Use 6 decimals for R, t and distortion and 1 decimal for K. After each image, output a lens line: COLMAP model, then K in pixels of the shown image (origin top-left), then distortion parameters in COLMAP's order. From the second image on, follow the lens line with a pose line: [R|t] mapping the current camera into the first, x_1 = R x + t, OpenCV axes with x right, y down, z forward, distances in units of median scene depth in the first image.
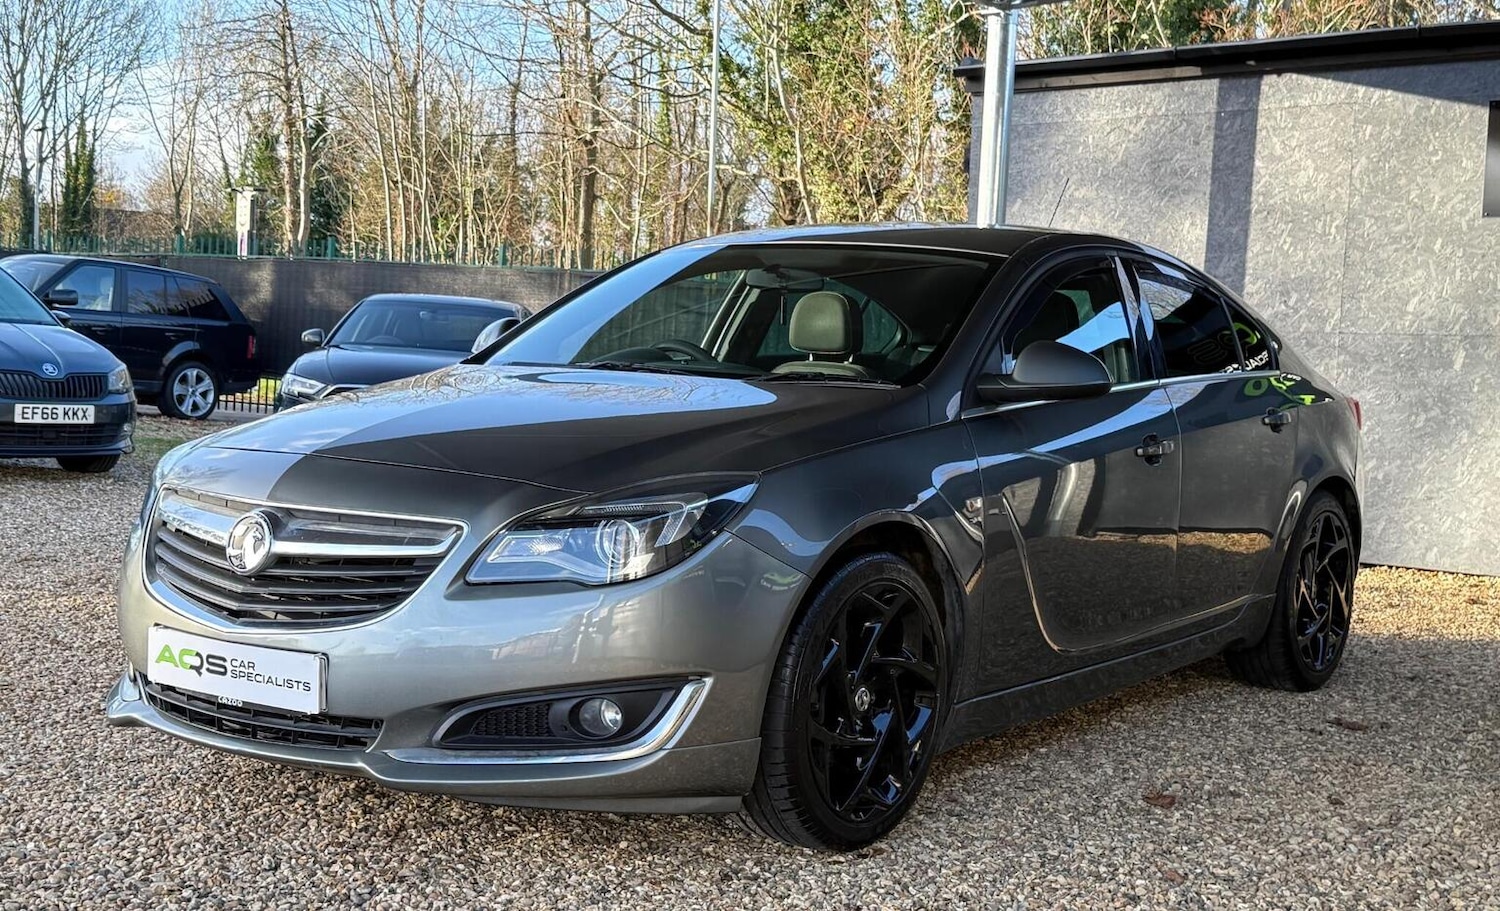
lens RADIAL K [[2034.7, 0, 750.0], [0, 2034.7, 455.5], [0, 0, 1]] dist [0.191297, -0.426127]
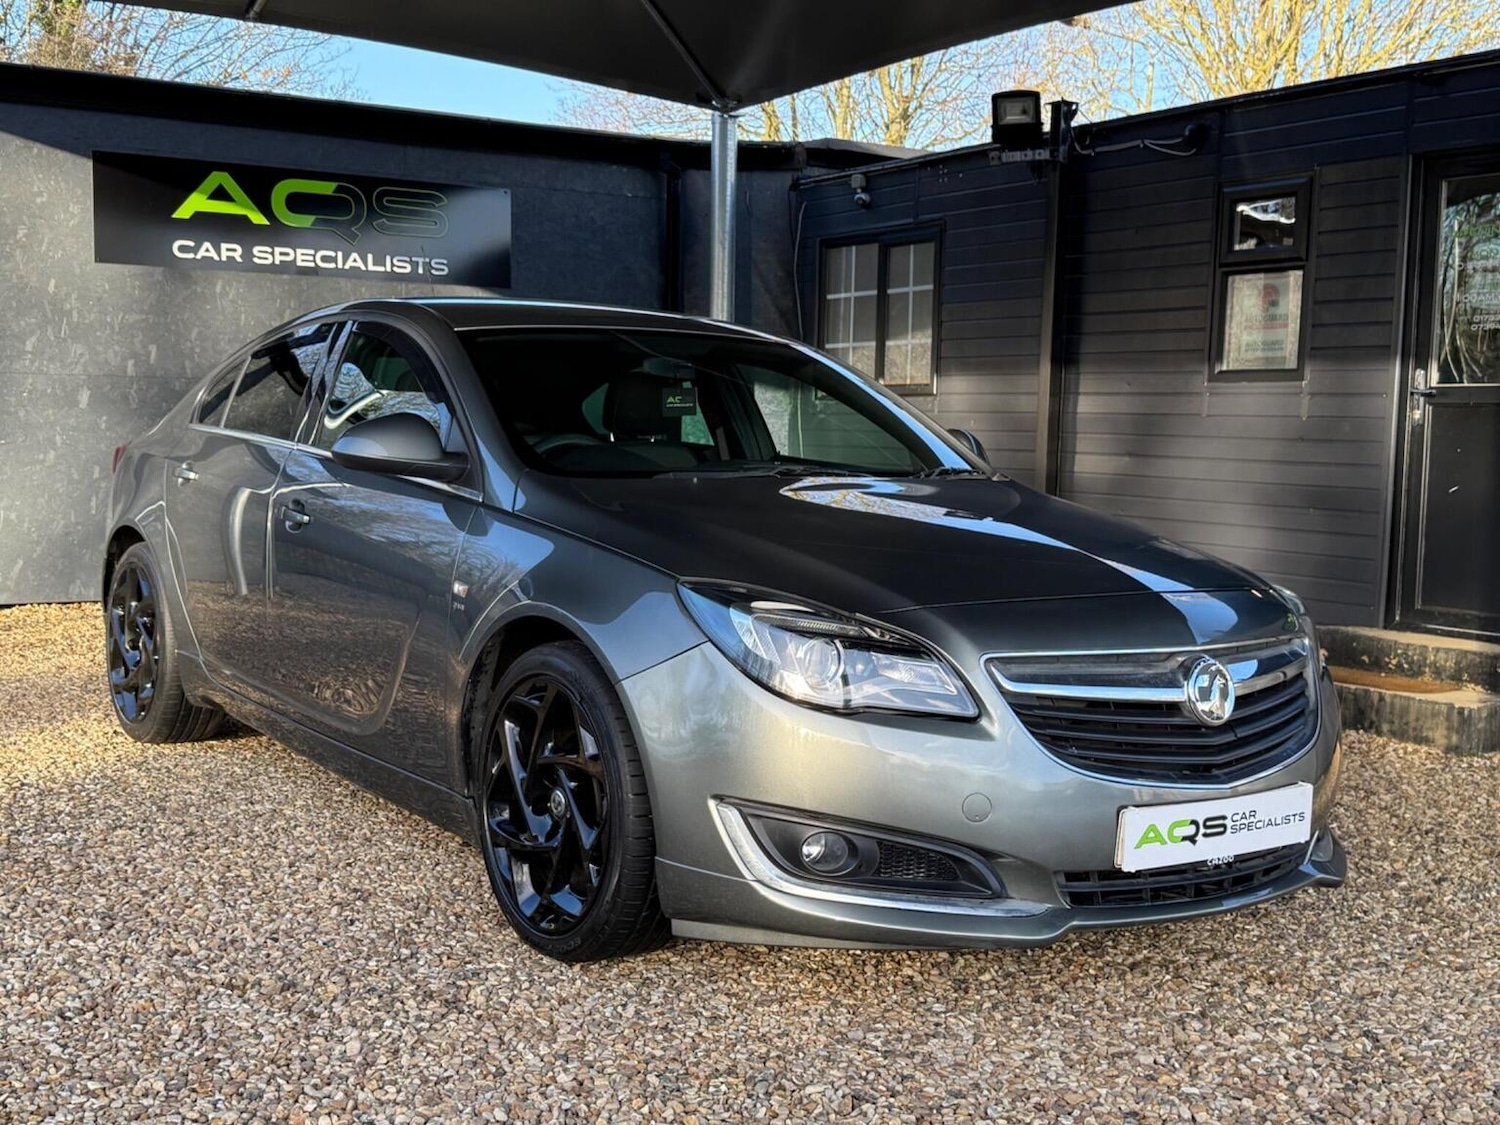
lens RADIAL K [[1851.1, 0, 750.0], [0, 1851.1, 562.5], [0, 0, 1]] dist [0.192710, -0.332966]
pose [[0.294720, -0.113937, 0.948767, -1.068900], [0.044138, 0.993430, 0.105590, -0.112931], [-0.954564, 0.010758, 0.297812, 0.899225]]
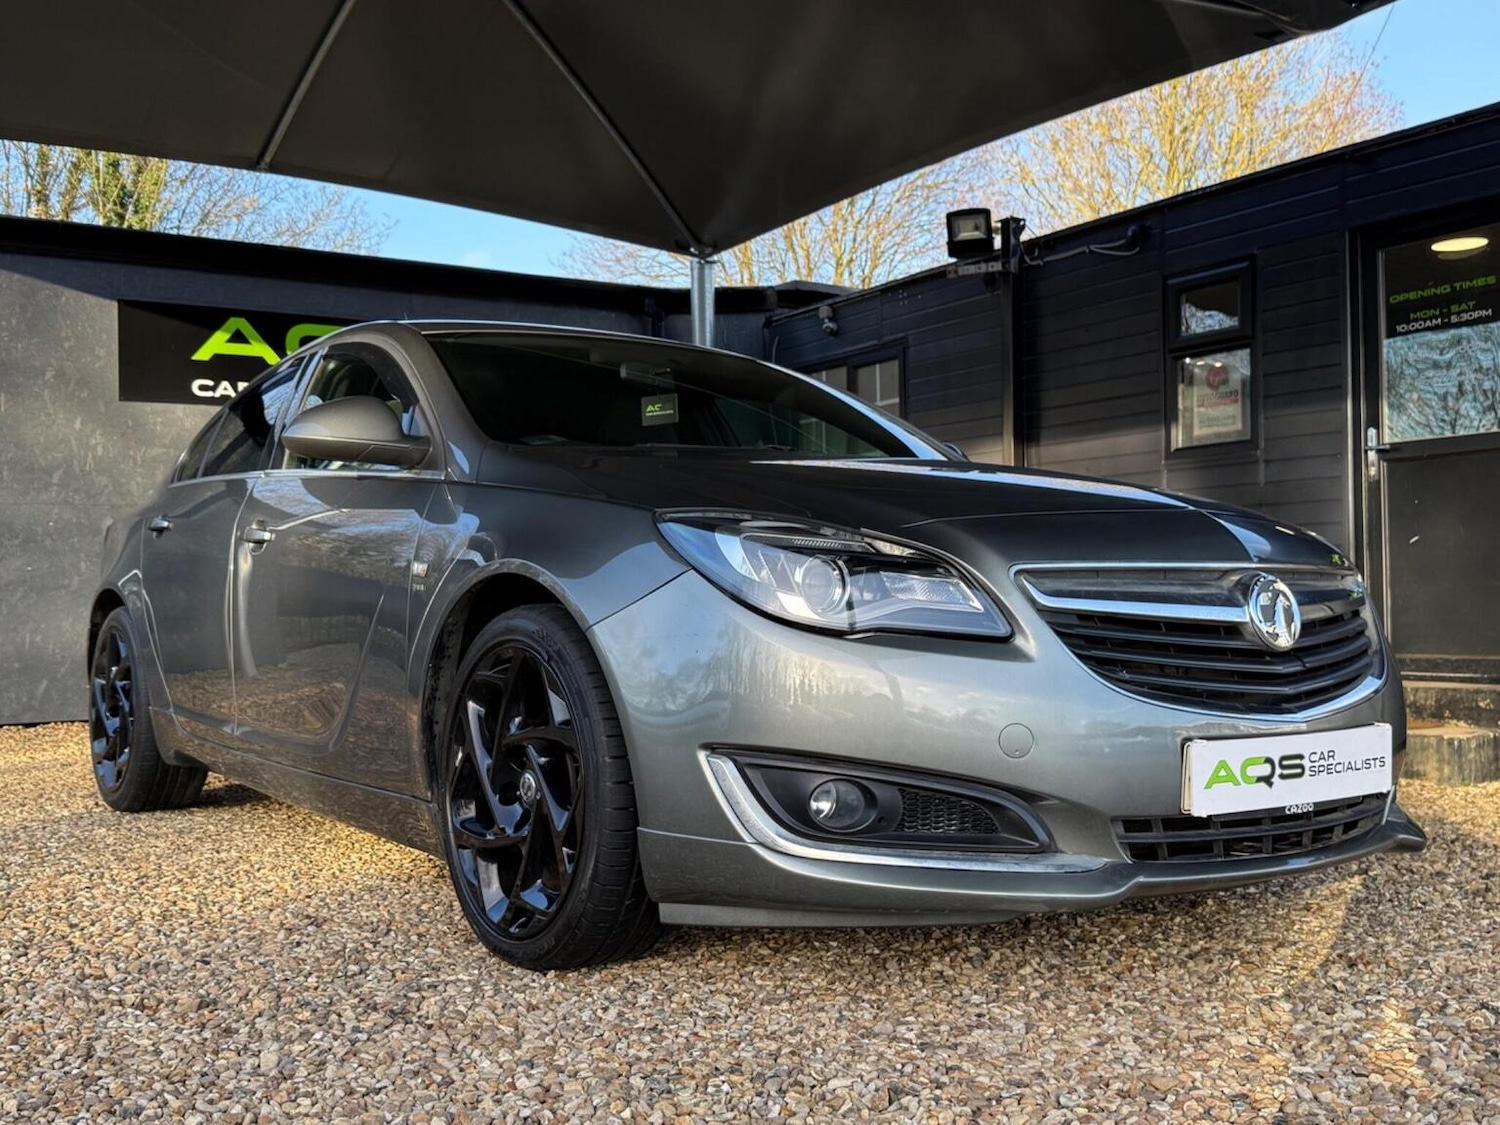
lens RADIAL K [[1575.2, 0, 750.0], [0, 1575.2, 562.5], [0, 0, 1]] dist [0.191153, -0.440276]
pose [[0.284713, -0.019989, 0.958404, -0.873203], [0.079868, 0.996801, -0.002937, 0.006667], [-0.955280, 0.077382, 0.285399, 0.967062]]
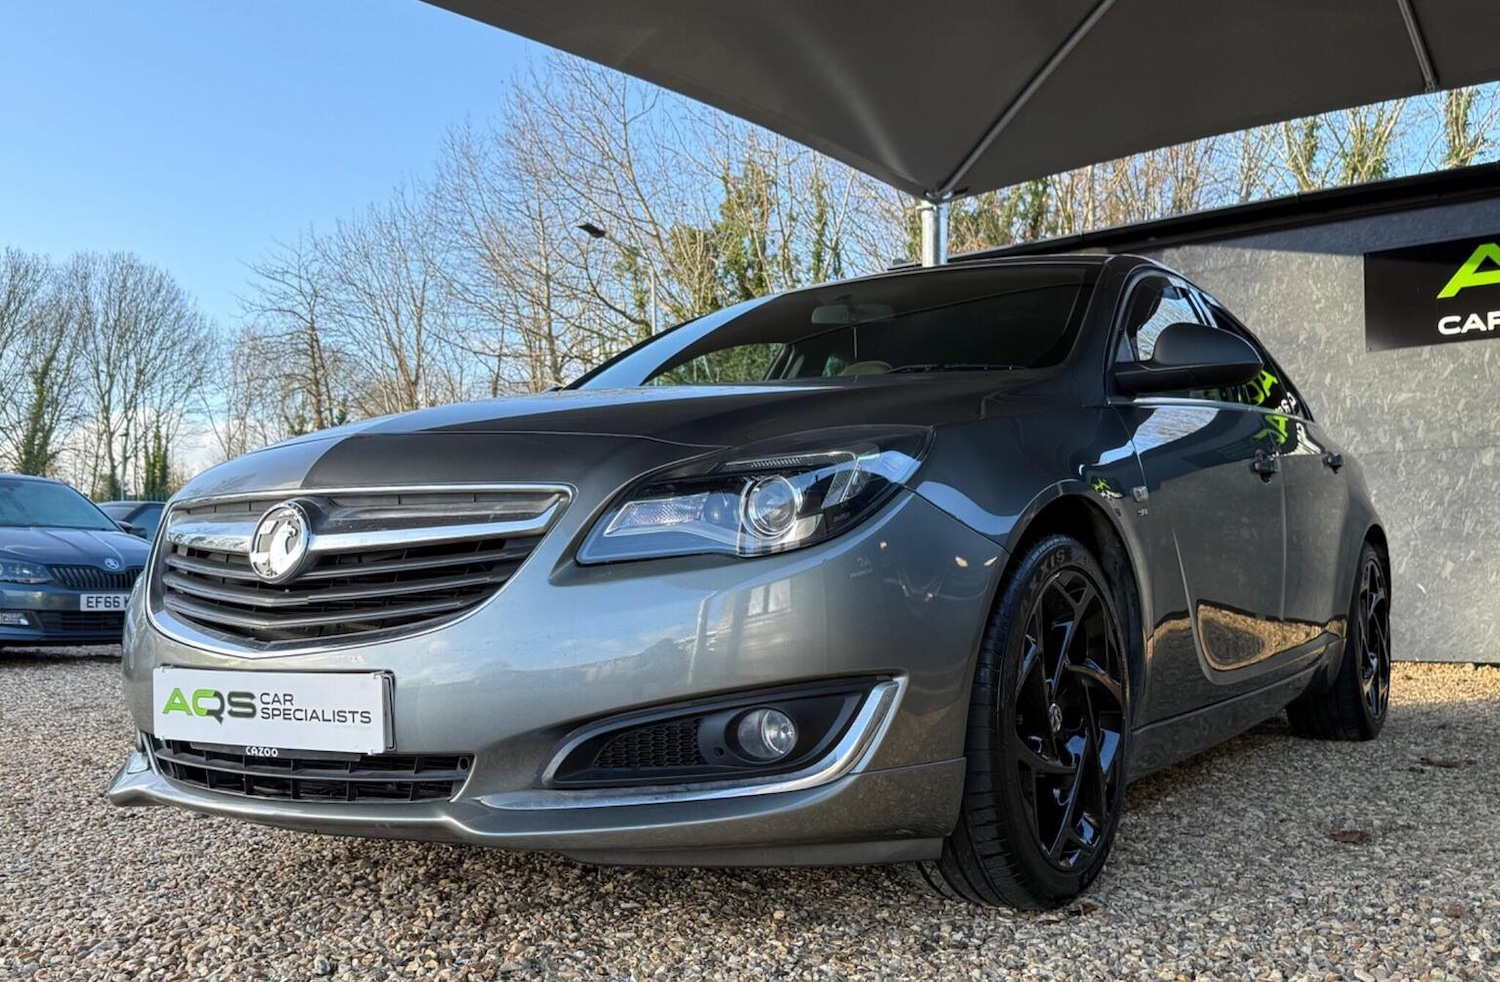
lens RADIAL K [[1488.3, 0, 750.6], [0, 1488.3, 560.5], [0, 0, 1]] dist [0.170326, -0.388980]
pose [[0.997039, -0.052138, 0.056518, -0.096867], [0.056084, 0.995924, -0.070639, 0.093749], [-0.052604, 0.073600, 0.995900, 0.414274]]
